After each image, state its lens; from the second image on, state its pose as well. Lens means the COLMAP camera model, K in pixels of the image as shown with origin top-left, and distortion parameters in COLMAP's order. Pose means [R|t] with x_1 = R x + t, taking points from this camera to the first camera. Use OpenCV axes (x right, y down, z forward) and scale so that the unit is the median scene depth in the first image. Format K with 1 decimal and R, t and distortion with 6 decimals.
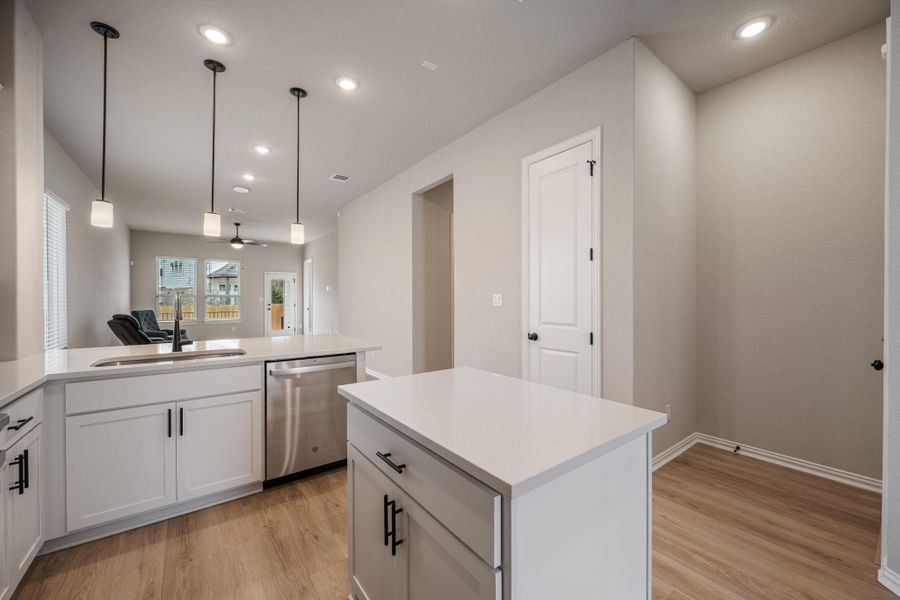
lens RADIAL K [[354.3, 0, 445.7], [0, 354.3, 298.8], [0, 0, 1]] dist [0.002297, 0.000214]
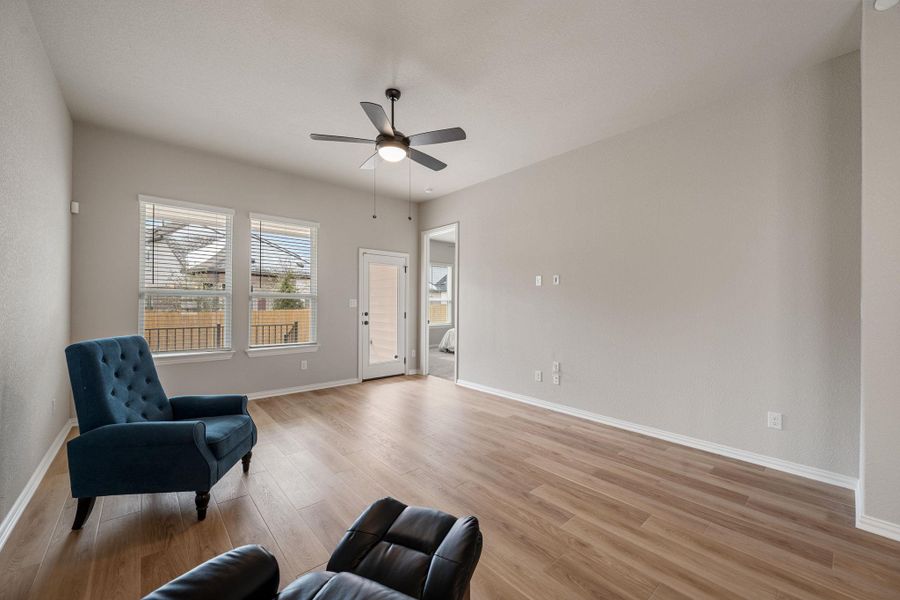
lens RADIAL K [[350.8, 0, 450.0], [0, 350.8, 300.0], [0, 0, 1]] dist [-0.009495, 0.000035]
pose [[0.995670, 0.004891, 0.092831, -0.561238], [-0.004328, 0.999971, -0.006262, -0.001336], [-0.092859, 0.005834, 0.995662, 0.642328]]
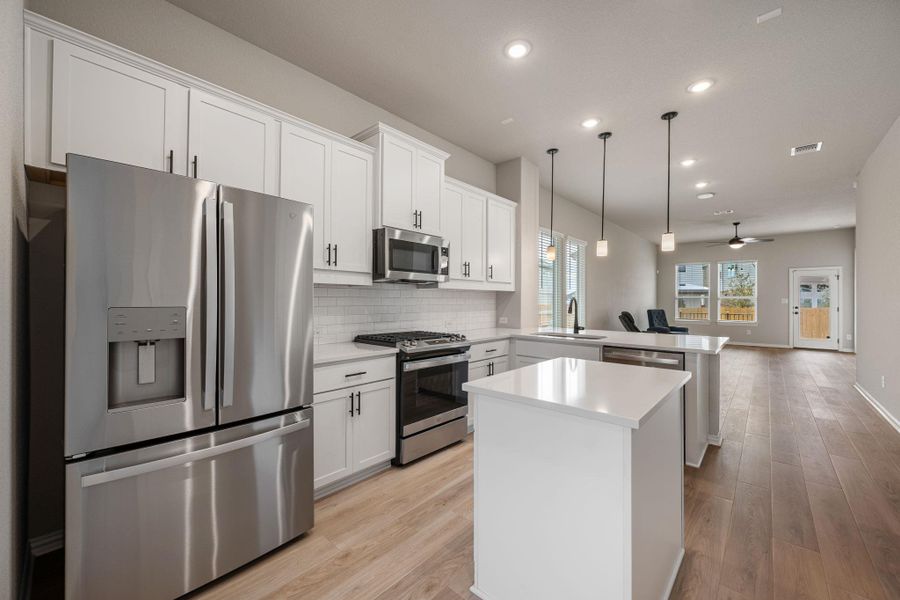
lens RADIAL K [[350.8, 0, 450.0], [0, 350.8, 300.0], [0, 0, 1]] dist [-0.009495, 0.000035]
pose [[0.202998, 0.001516, -0.979178, 0.187874], [-0.002540, 0.999996, 0.001021, -0.000178], [0.979176, 0.002280, 0.203001, 0.037131]]
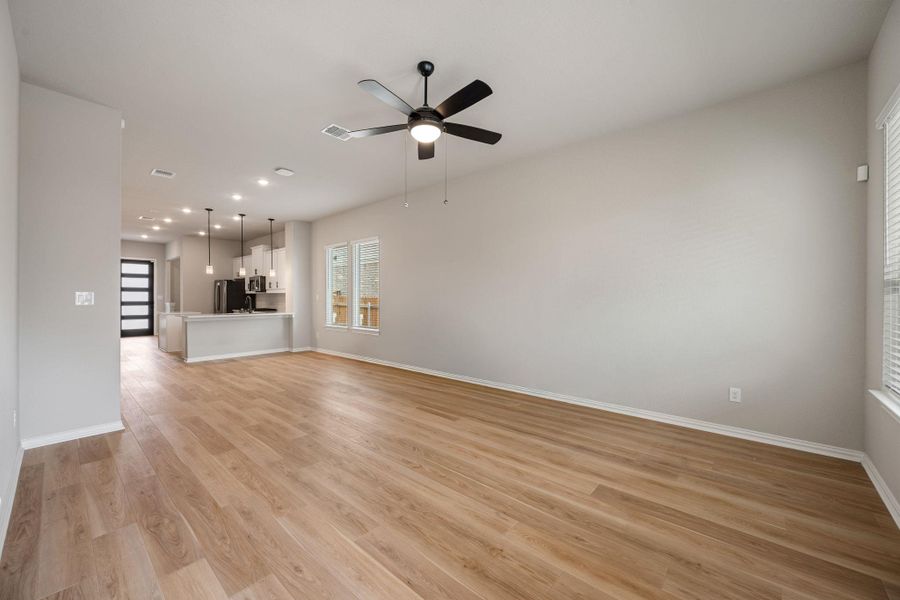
lens RADIAL K [[354.3, 0, 445.7], [0, 354.3, 298.8], [0, 0, 1]] dist [0.002297, 0.000214]
pose [[-0.978916, 0.000960, -0.204262, -0.540129], [-0.000300, 0.999981, 0.006133, 0.000849], [0.204264, 0.006065, -0.978897, 1.277048]]
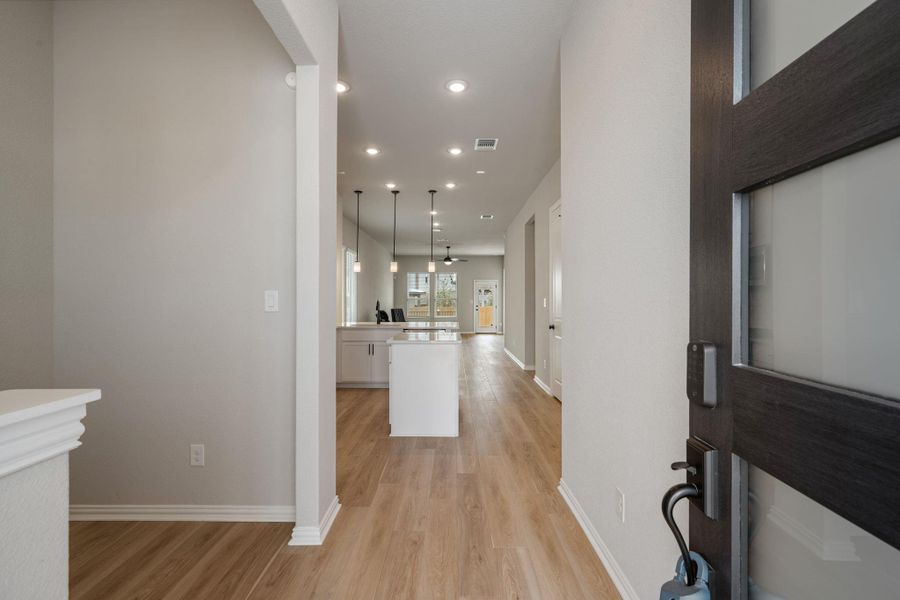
lens RADIAL K [[390.5, 0, 450.0], [0, 390.5, 300.0], [0, 0, 1]] dist [0.000333, 0.000047]
pose [[0.804416, 0.002087, -0.594062, 0.322098], [-0.004592, 0.999986, -0.002705, -0.000827], [0.594048, 0.004904, 0.804414, -0.219638]]
